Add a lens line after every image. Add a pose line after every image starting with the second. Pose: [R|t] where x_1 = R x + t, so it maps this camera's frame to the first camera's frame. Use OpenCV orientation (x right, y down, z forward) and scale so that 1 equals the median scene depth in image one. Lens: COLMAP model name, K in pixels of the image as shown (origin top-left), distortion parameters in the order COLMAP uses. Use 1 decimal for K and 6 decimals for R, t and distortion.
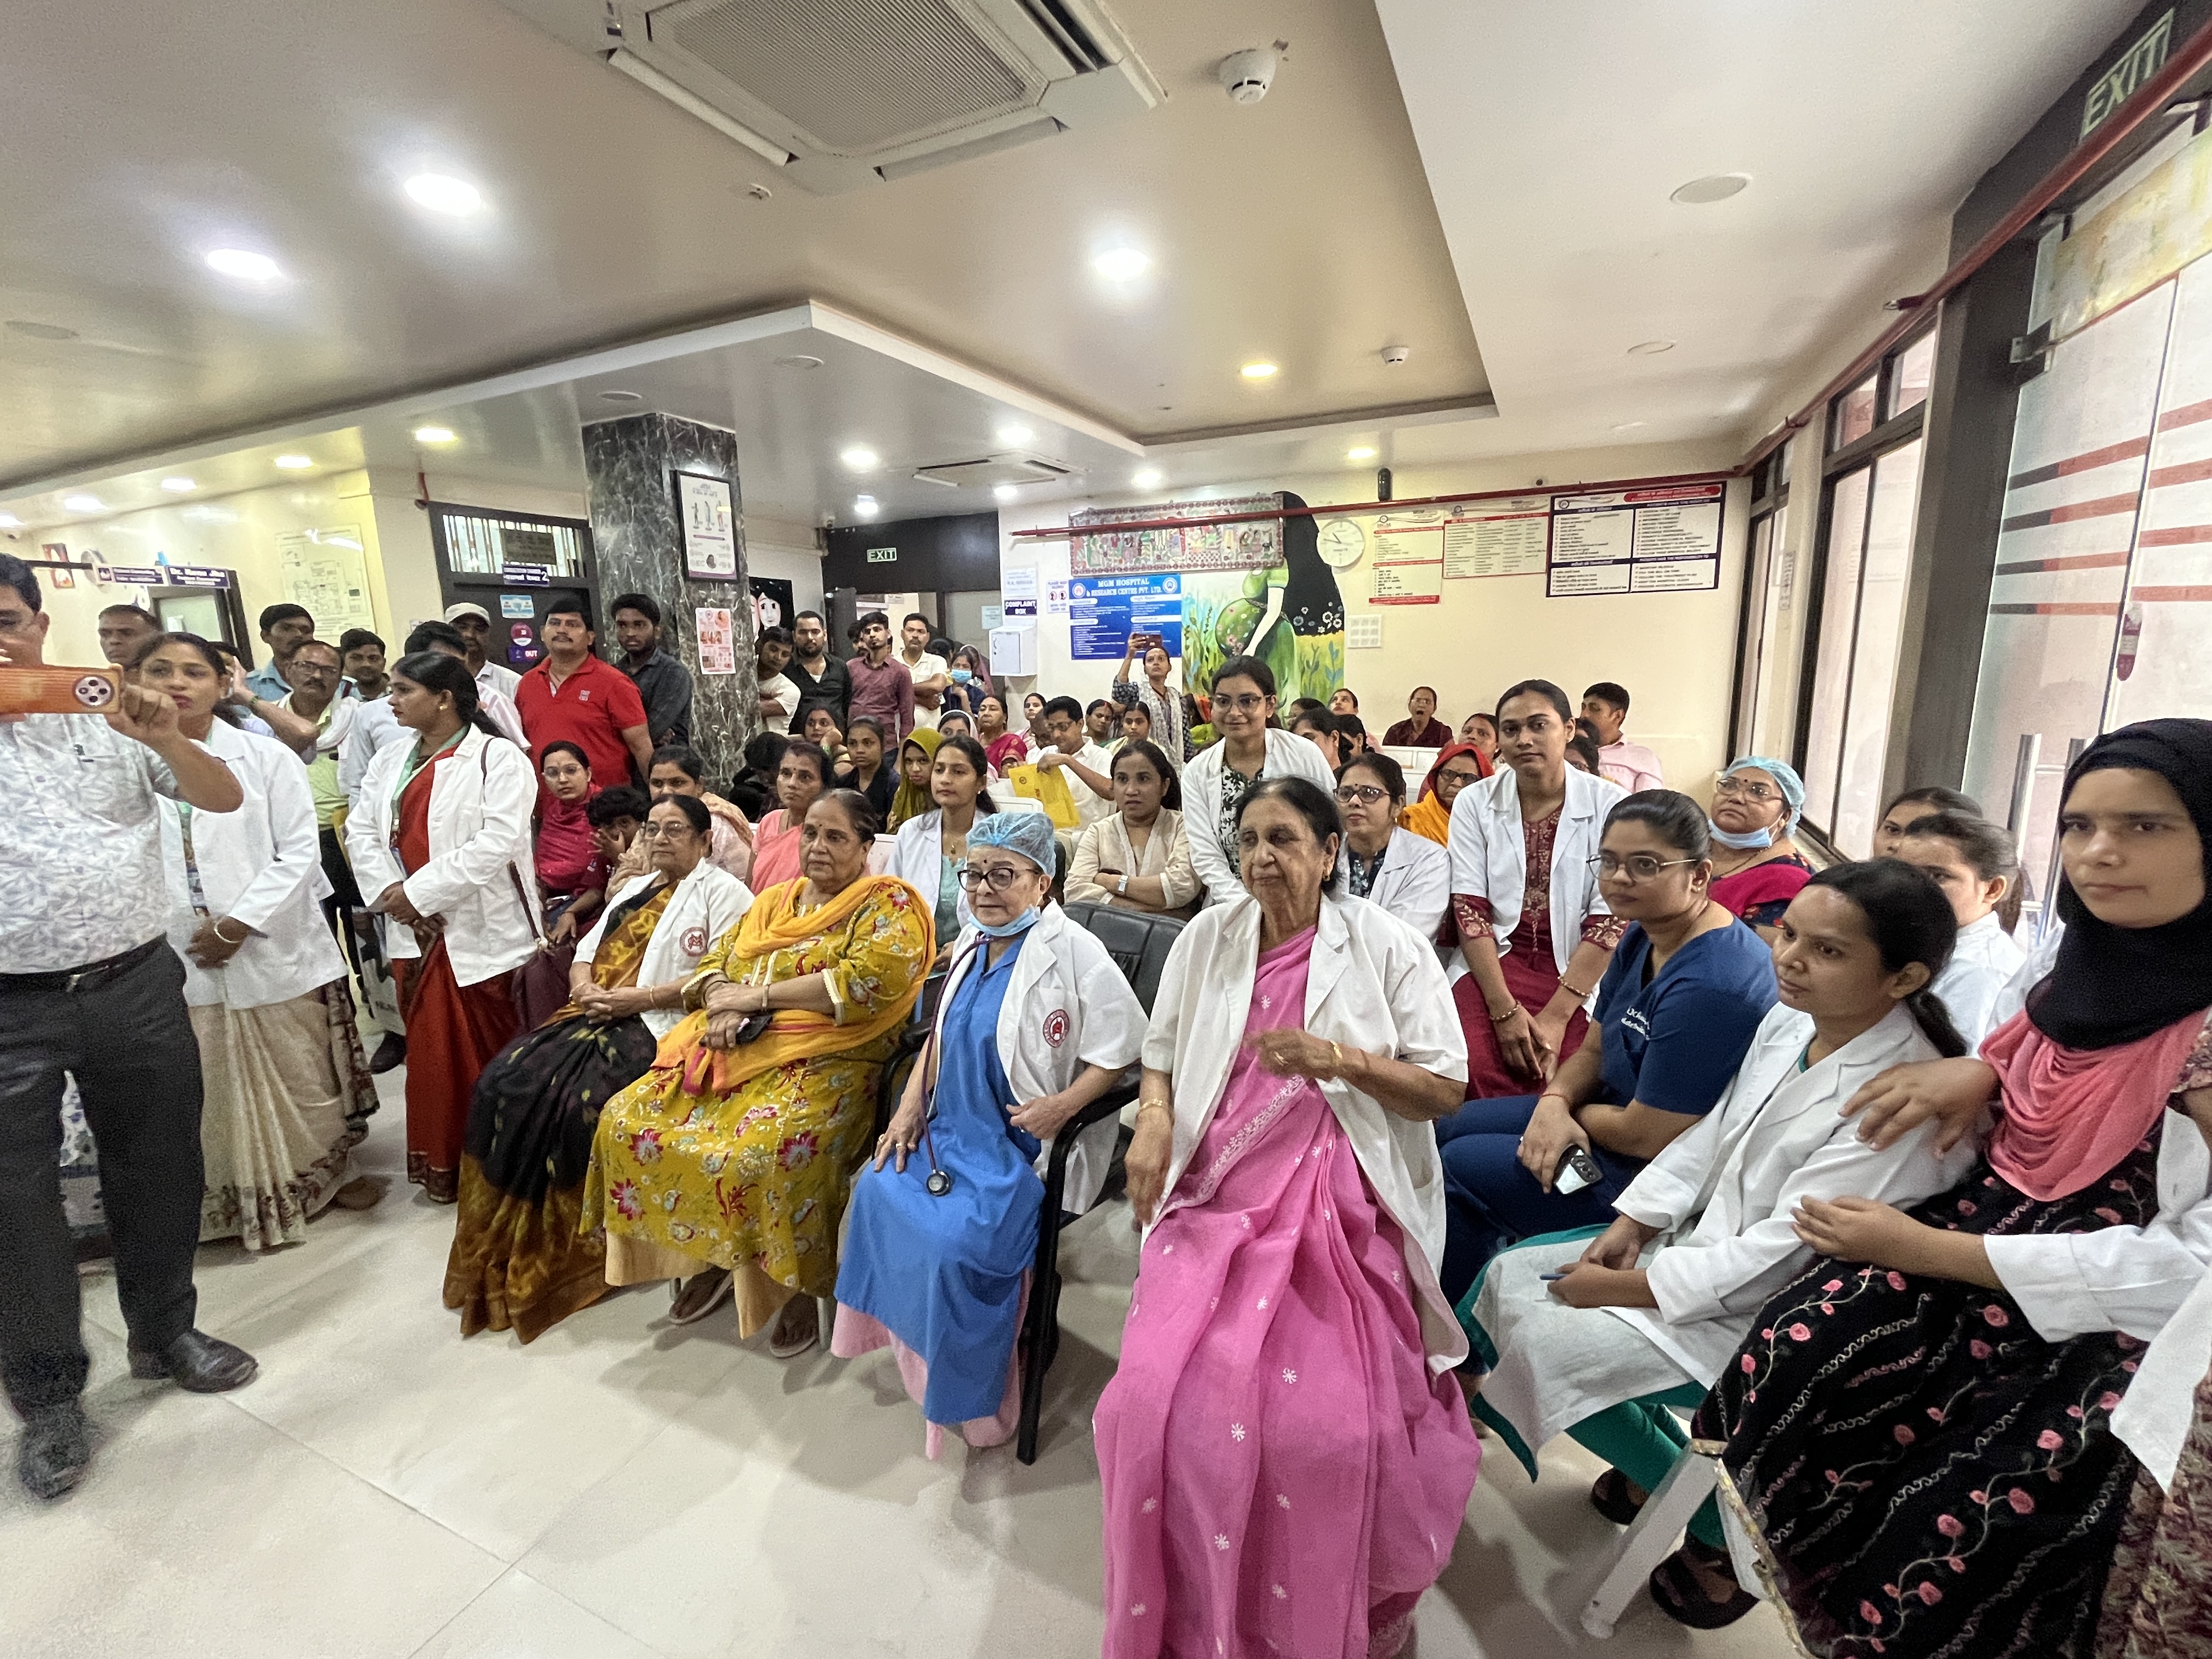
lens RADIAL K [[972.7, 0, 1095.1], [0, 972.7, 826.4], [0, 0, 1]] dist [-0.000792, -0.000175]
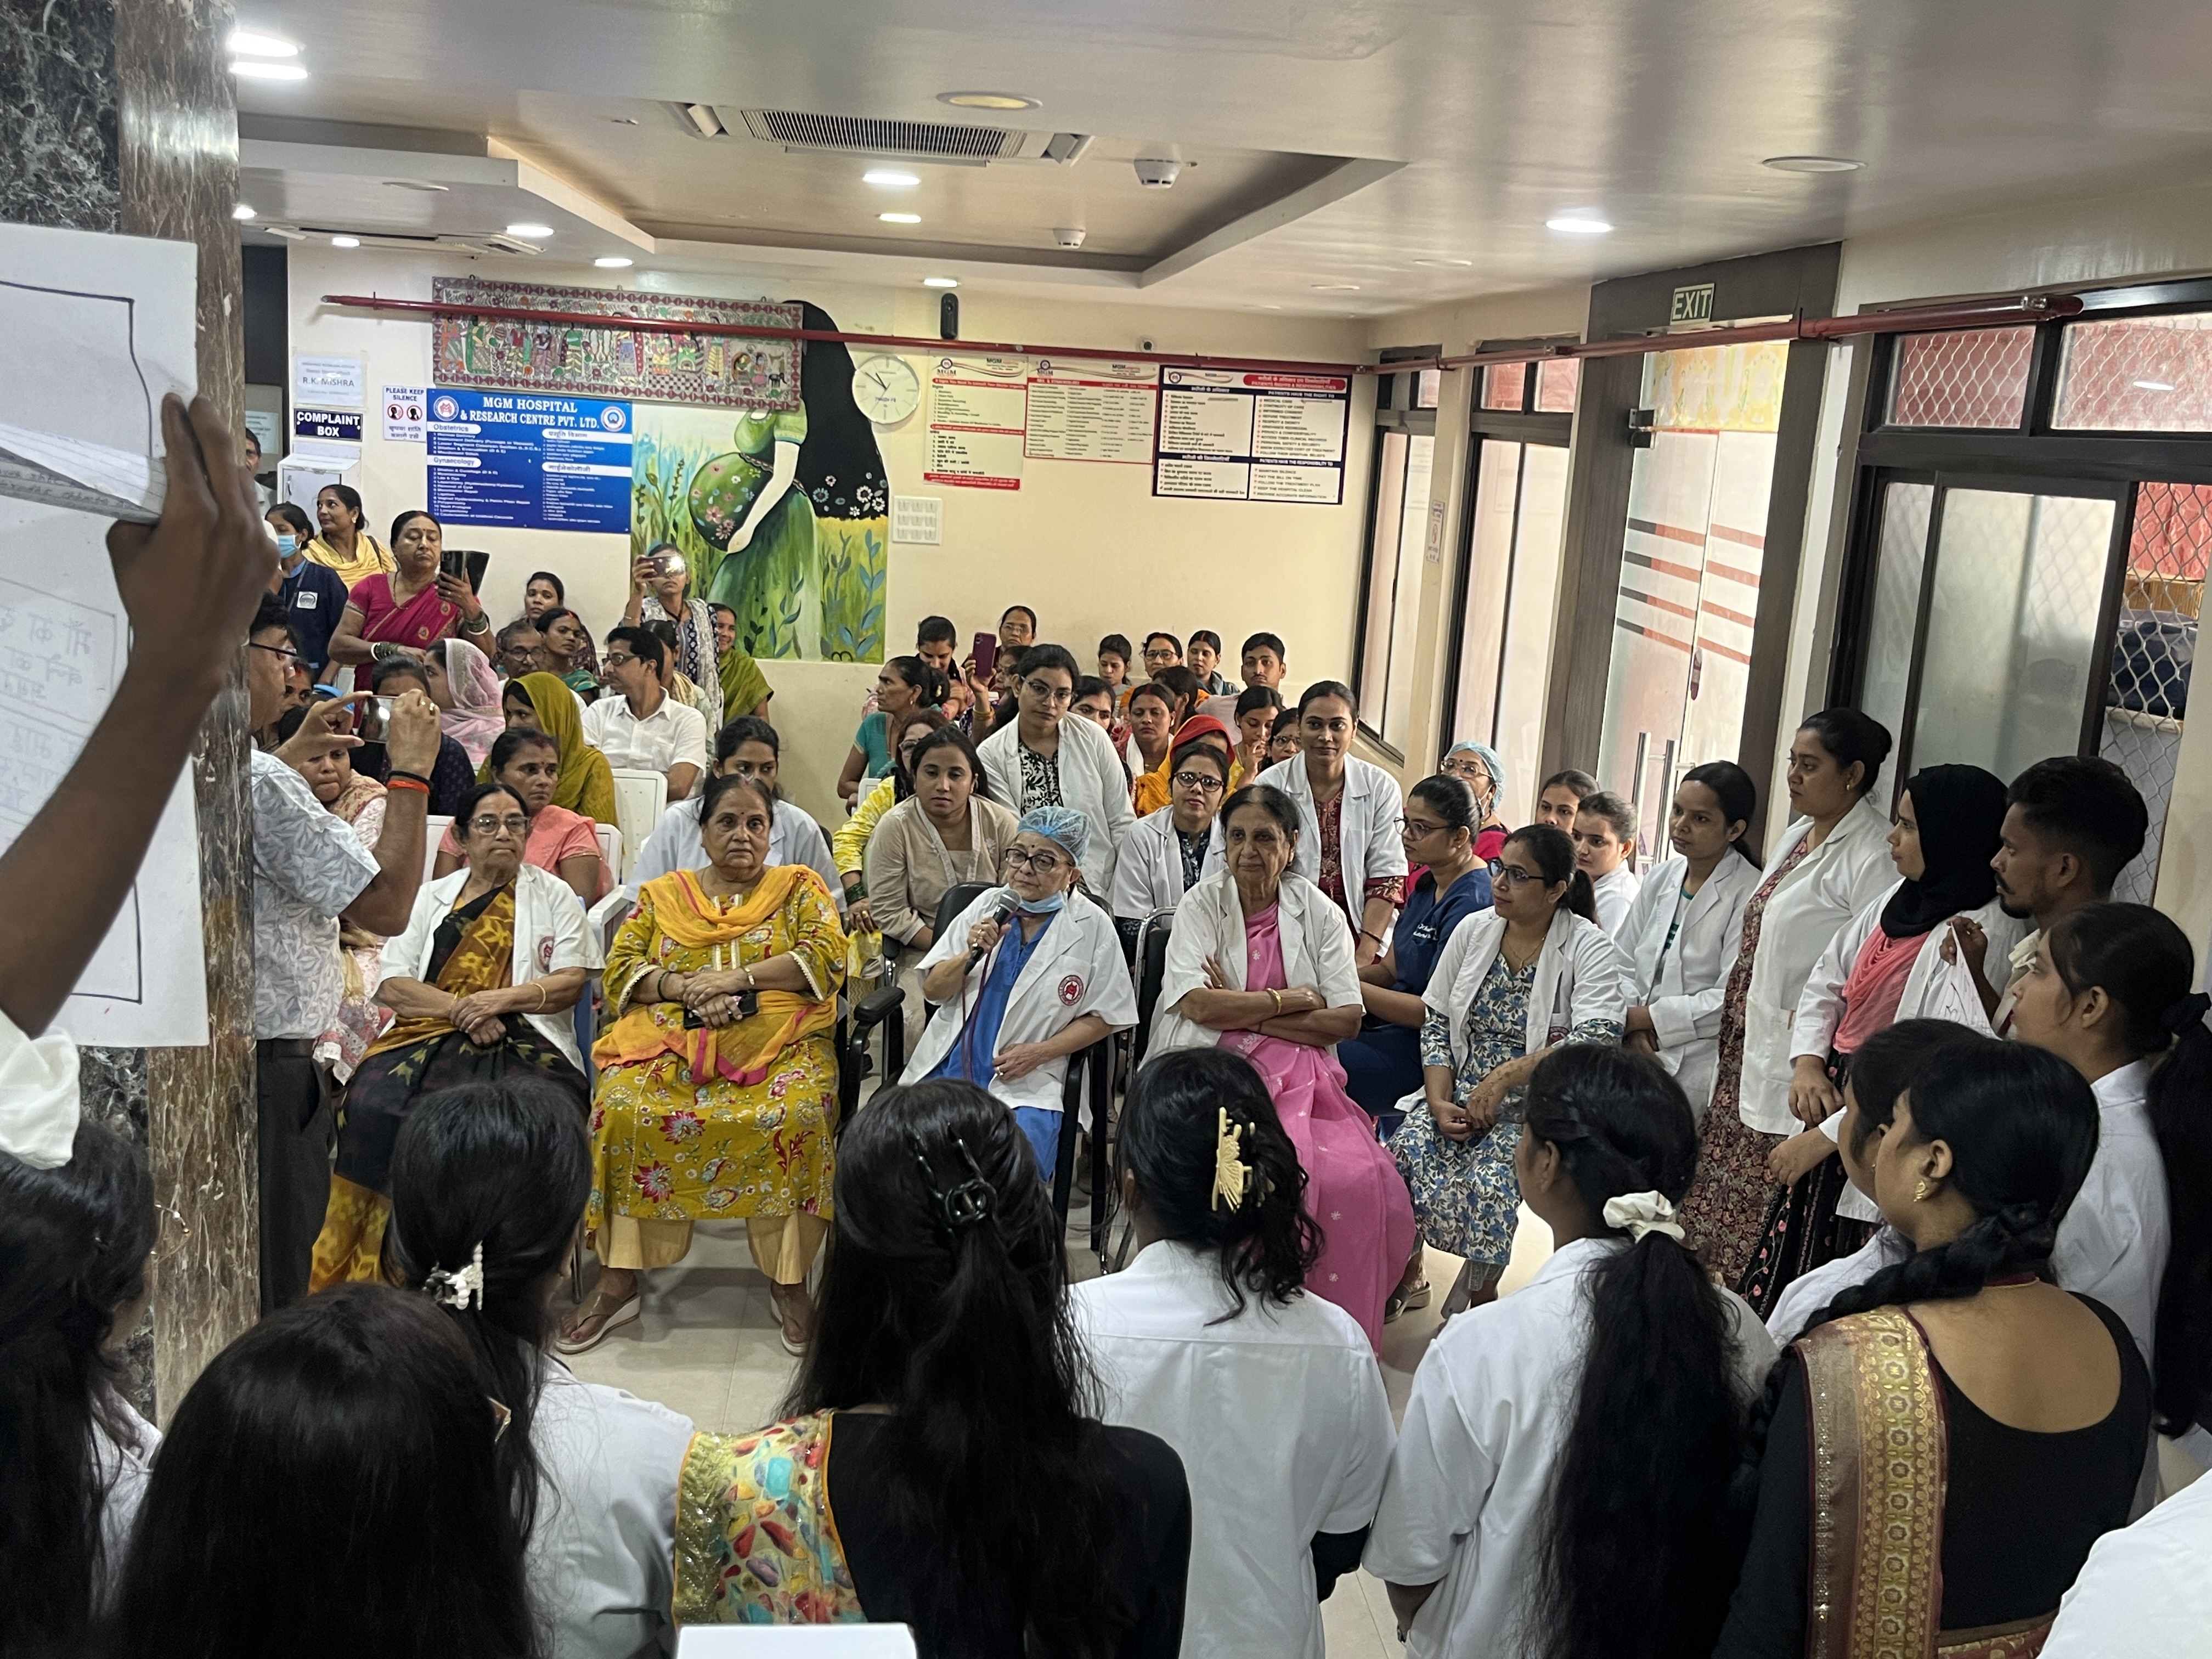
lens RADIAL K [[2079.5, 0, 1106.0], [0, 2079.5, 829.5], [0, 0, 1]] dist [0.253644, -0.860244]
pose [[0.860217, -0.021383, 0.509479, -0.383608], [0.011038, 0.999667, 0.023320, -0.011873], [-0.509808, -0.014437, 0.860167, -0.372200]]
